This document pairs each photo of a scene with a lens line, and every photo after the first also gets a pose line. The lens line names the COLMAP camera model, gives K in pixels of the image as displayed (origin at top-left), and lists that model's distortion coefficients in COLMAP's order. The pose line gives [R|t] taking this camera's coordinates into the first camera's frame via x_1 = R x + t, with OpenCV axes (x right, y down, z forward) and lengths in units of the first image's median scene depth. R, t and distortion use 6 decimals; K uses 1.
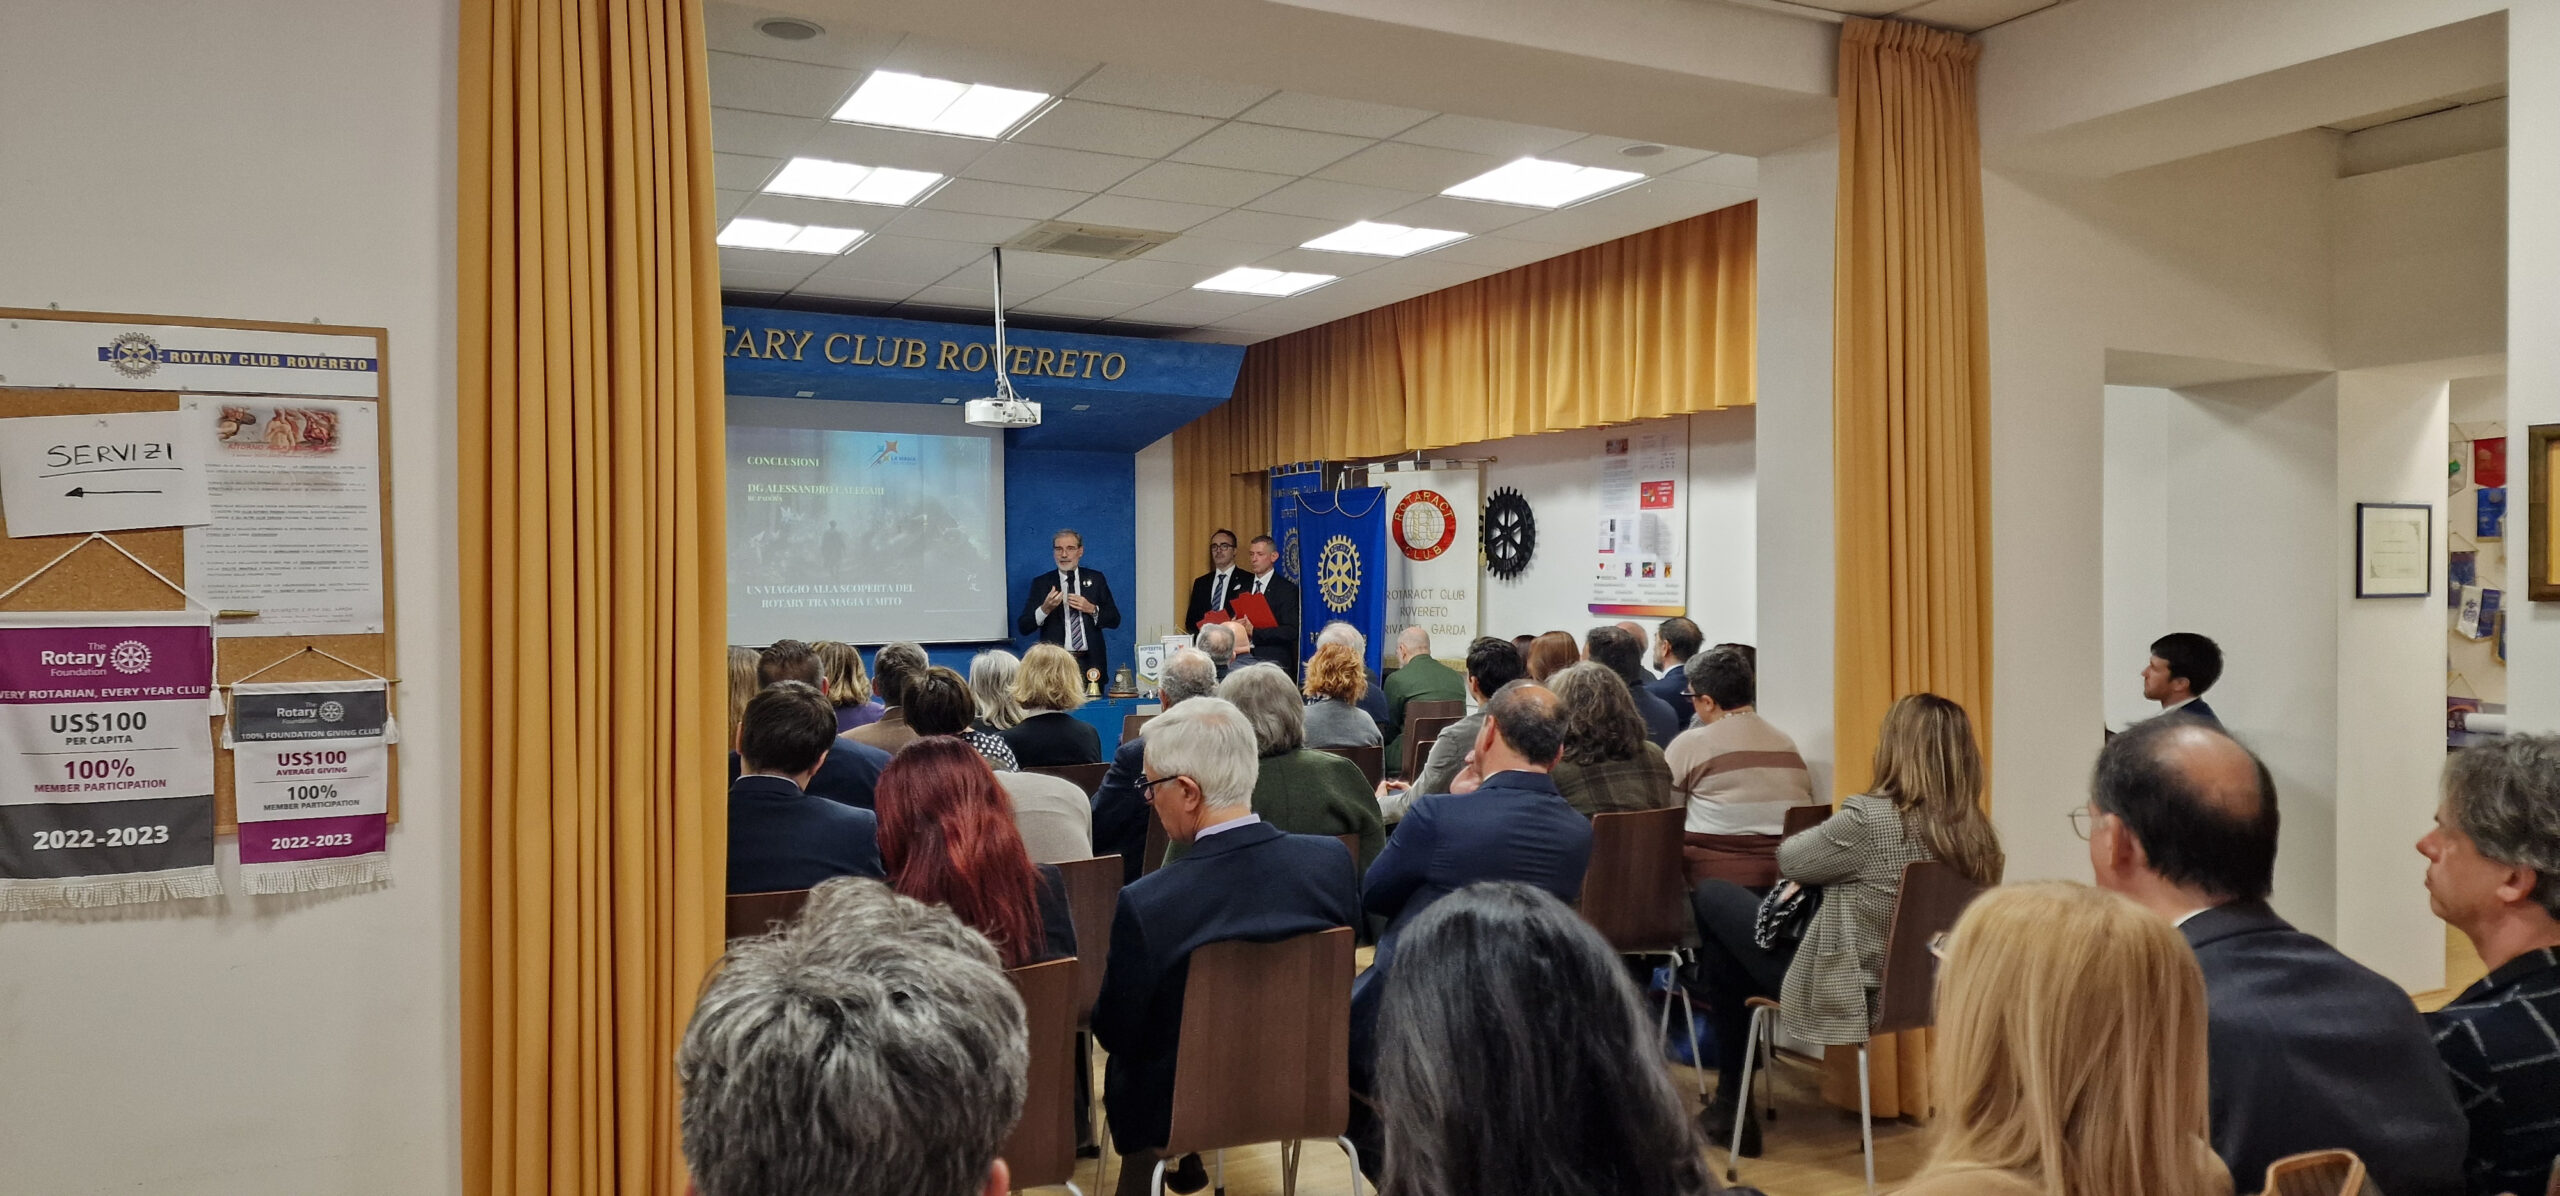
lens RADIAL K [[1685.2, 0, 1284.5], [0, 1685.2, 598.7], [0, 0, 1]] dist [0.145981, -0.260400]
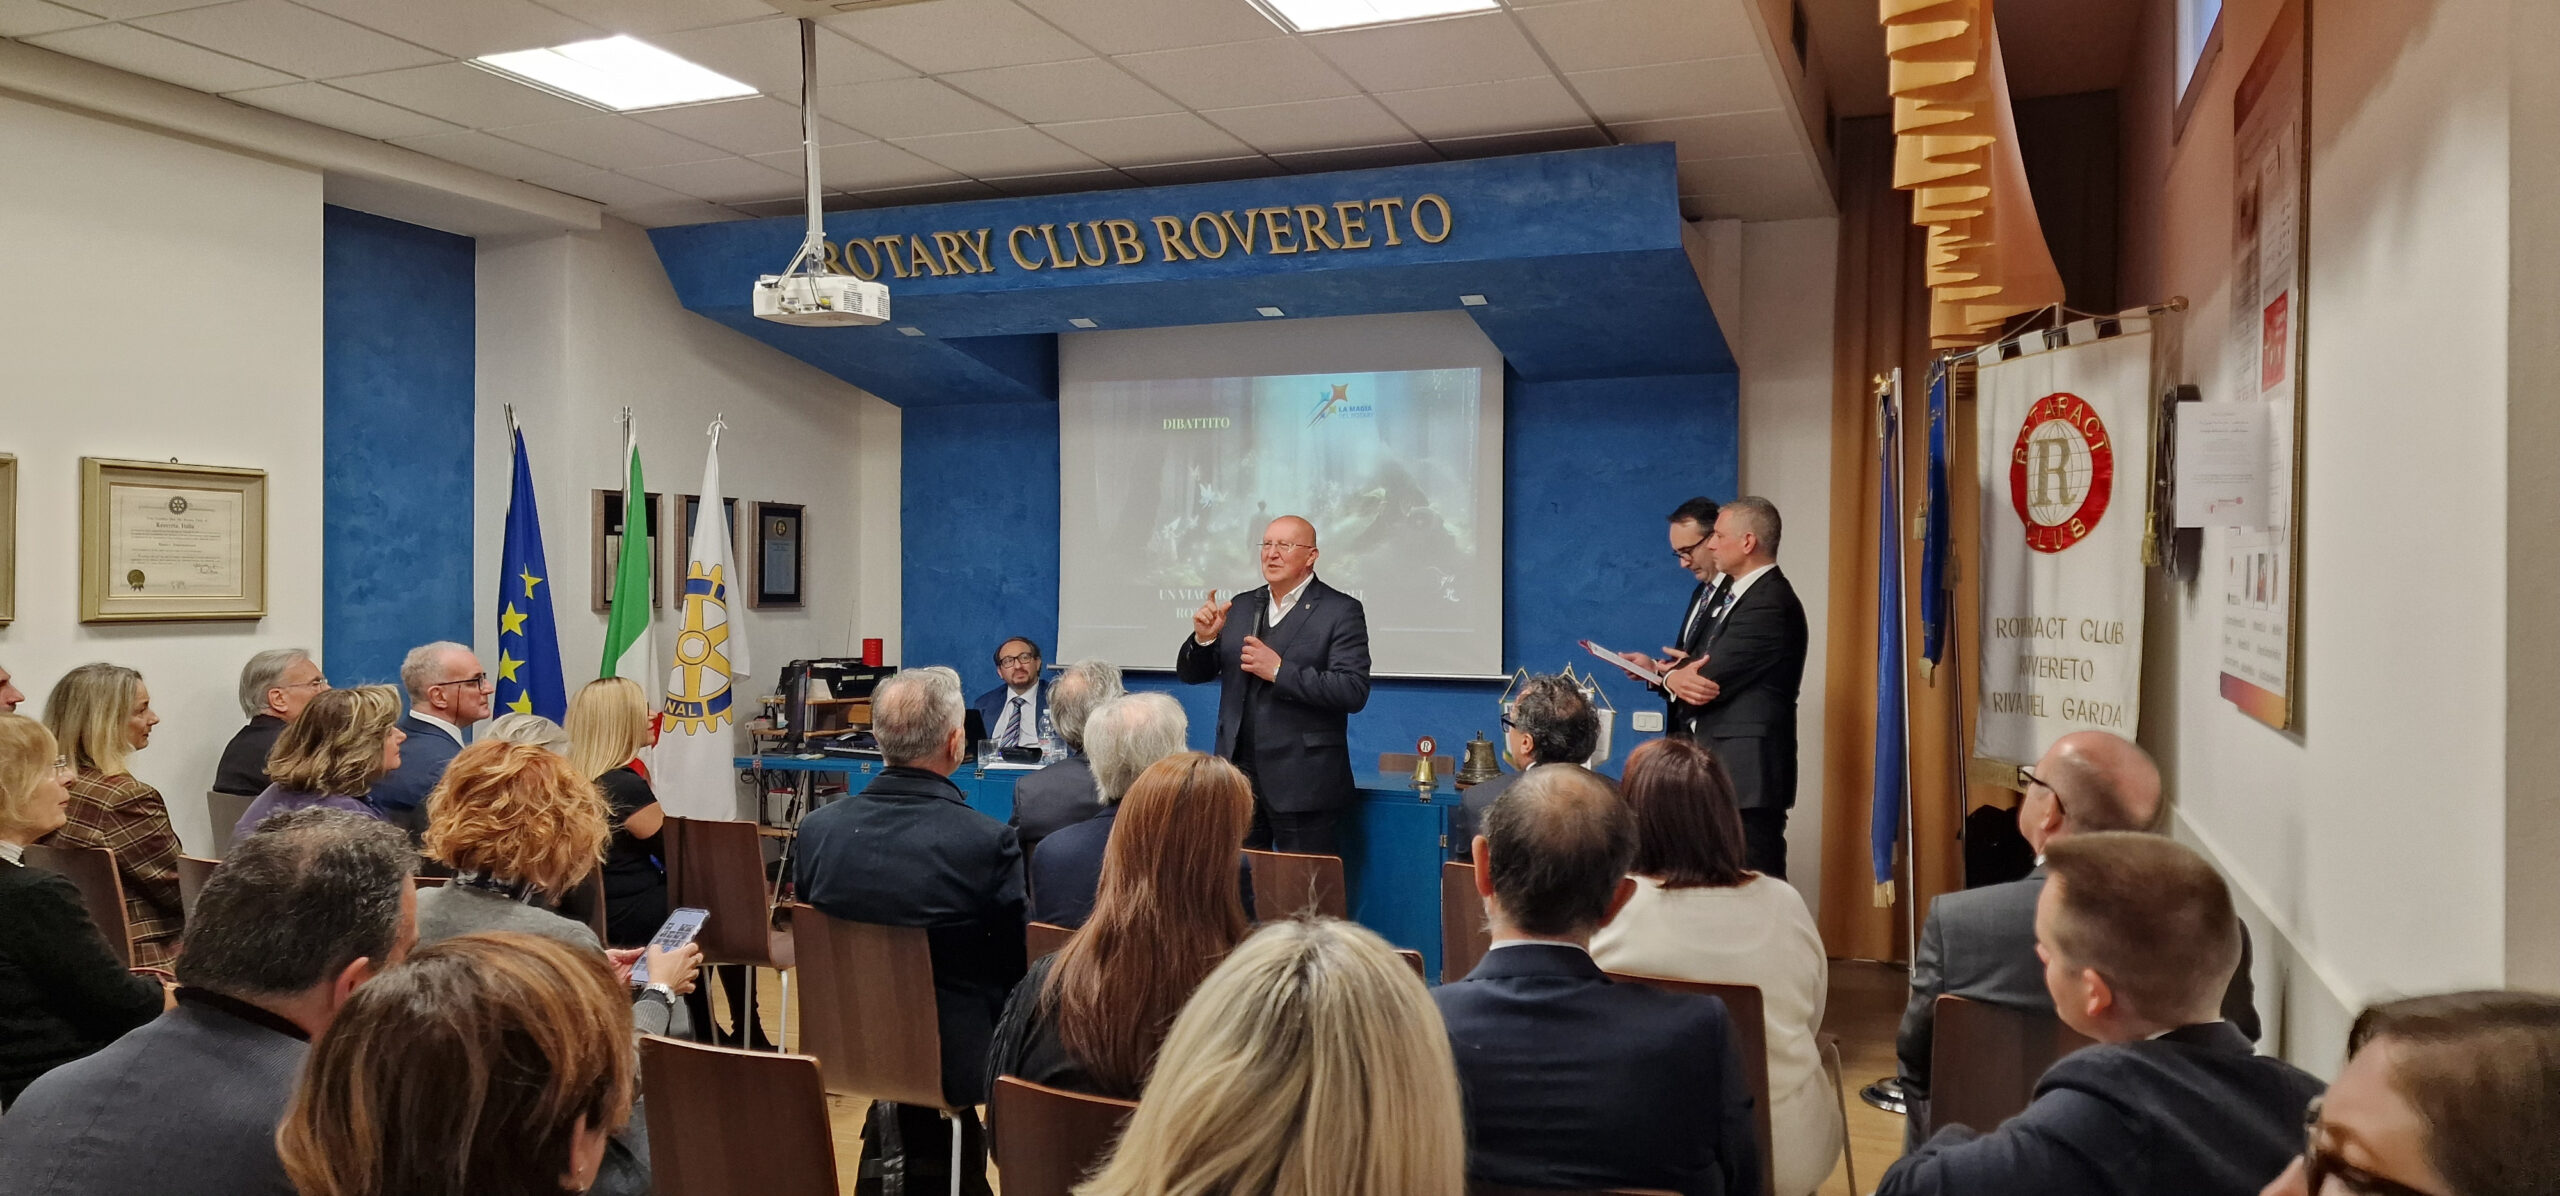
lens RADIAL K [[1685.0, 0, 1311.6], [0, 1685.0, 589.2], [0, 0, 1]] dist [0.089425, -0.109472]
pose [[0.653799, 0.013423, -0.756549, 0.297036], [-0.016399, 0.999859, 0.003568, -0.011307], [0.756491, 0.010074, 0.653927, 0.562064]]
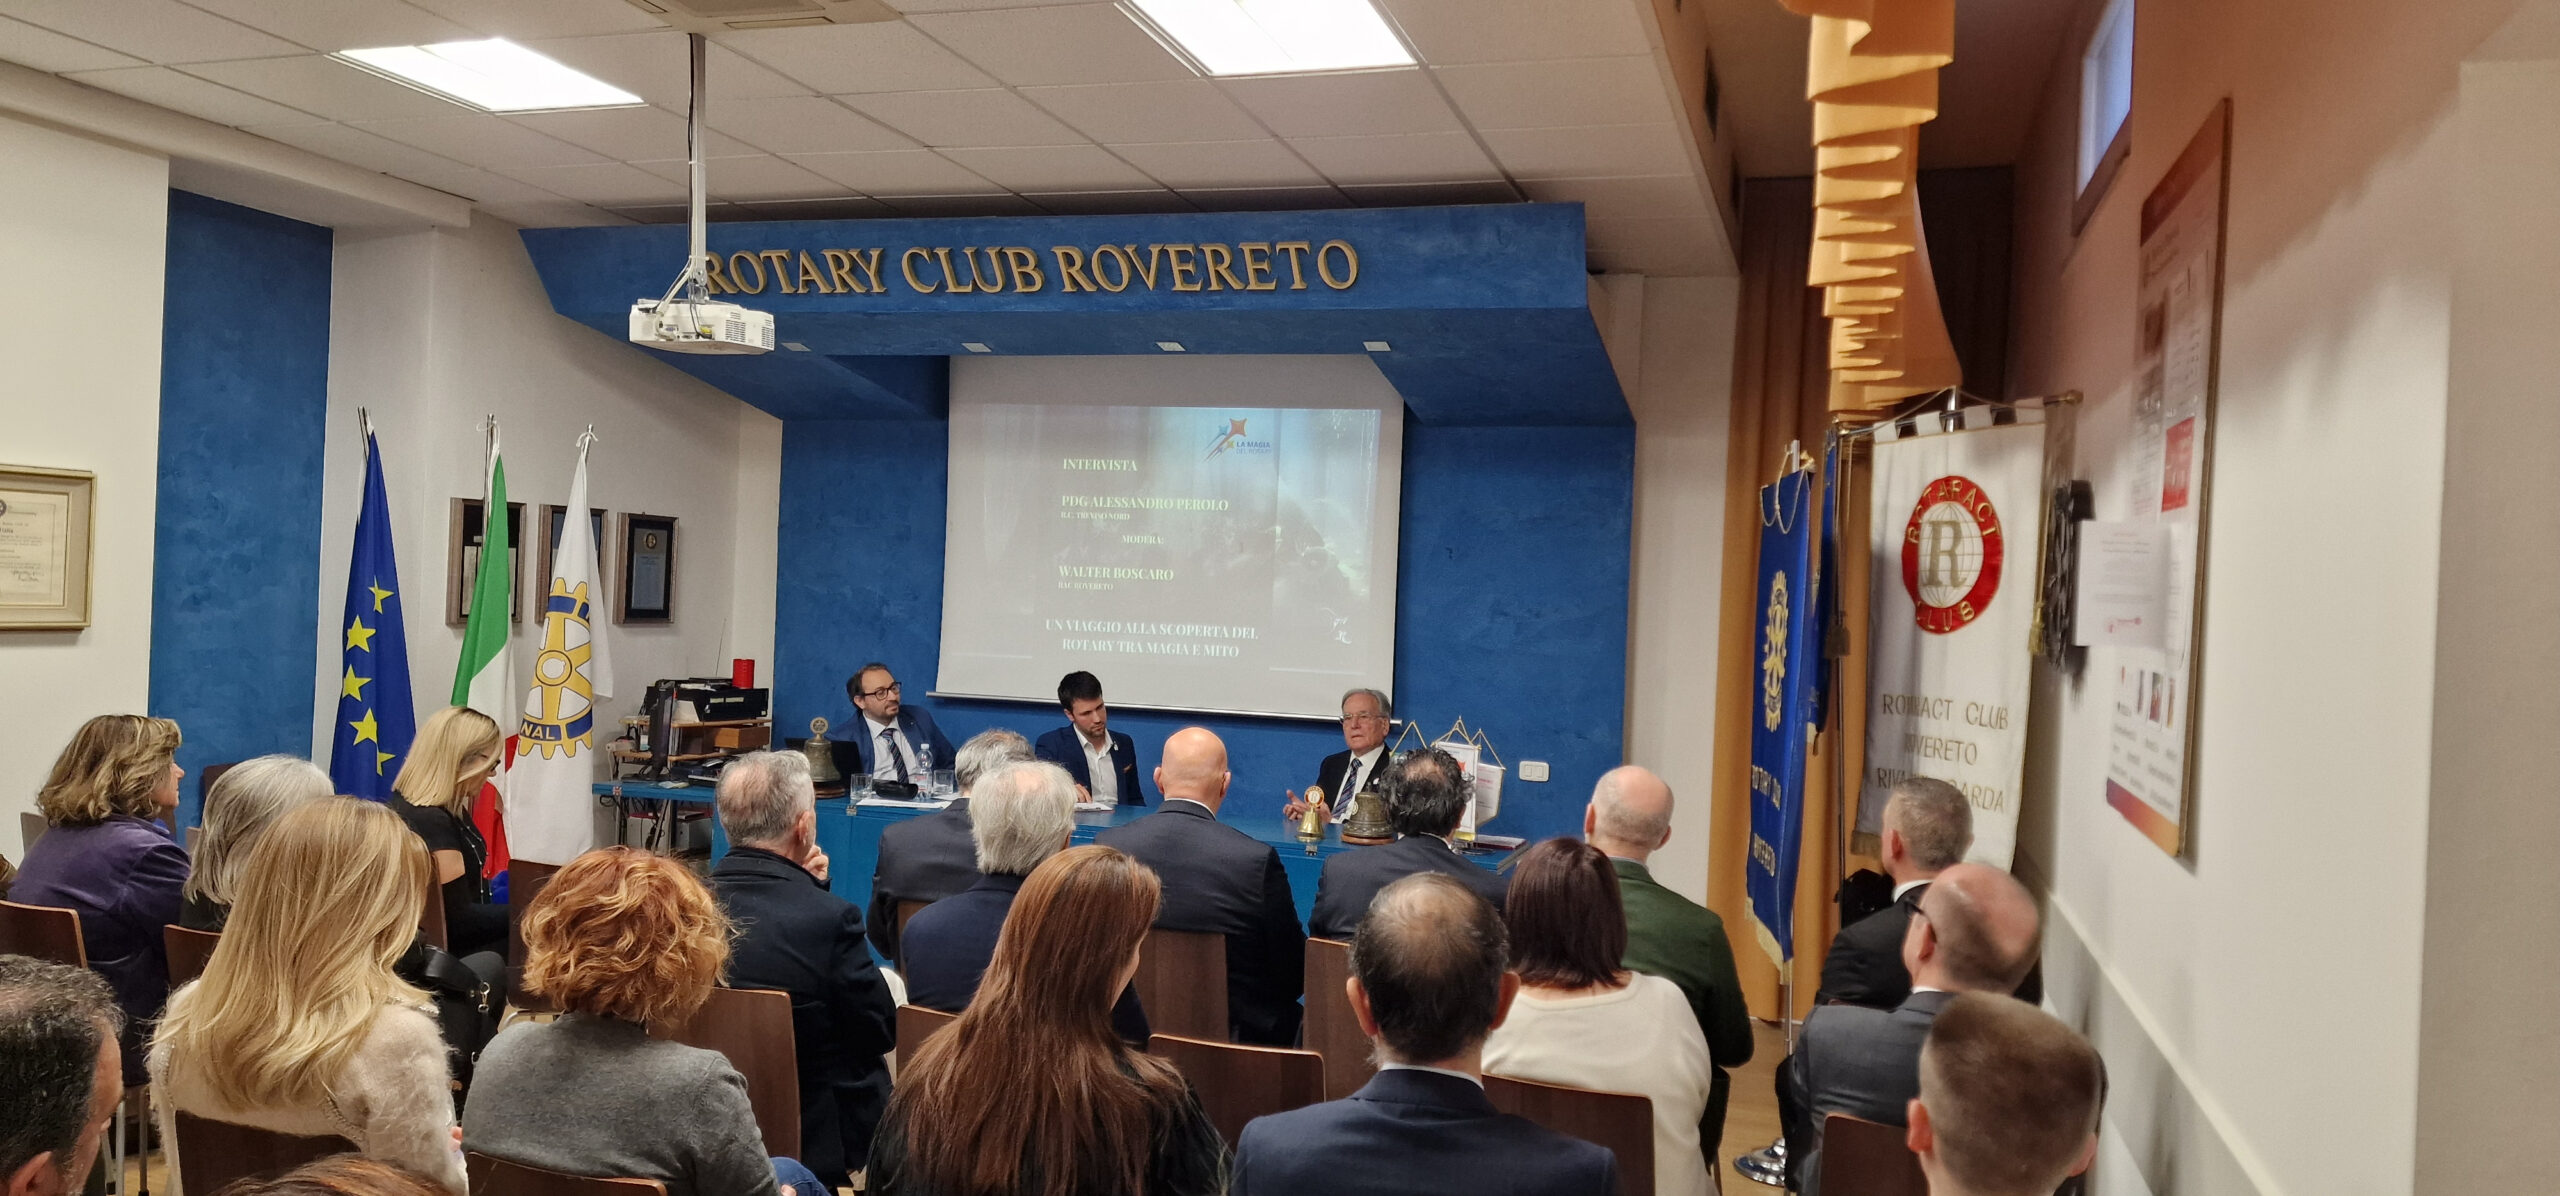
lens RADIAL K [[1690.0, 0, 1301.6], [0, 1690.0, 601.0], [0, 0, 1]] dist [0.084810, -0.089551]
pose [[0.698249, 0.039812, -0.714747, 0.289346], [-0.052211, 0.998625, 0.004619, -0.024574], [0.713948, 0.034092, 0.699368, 0.565239]]
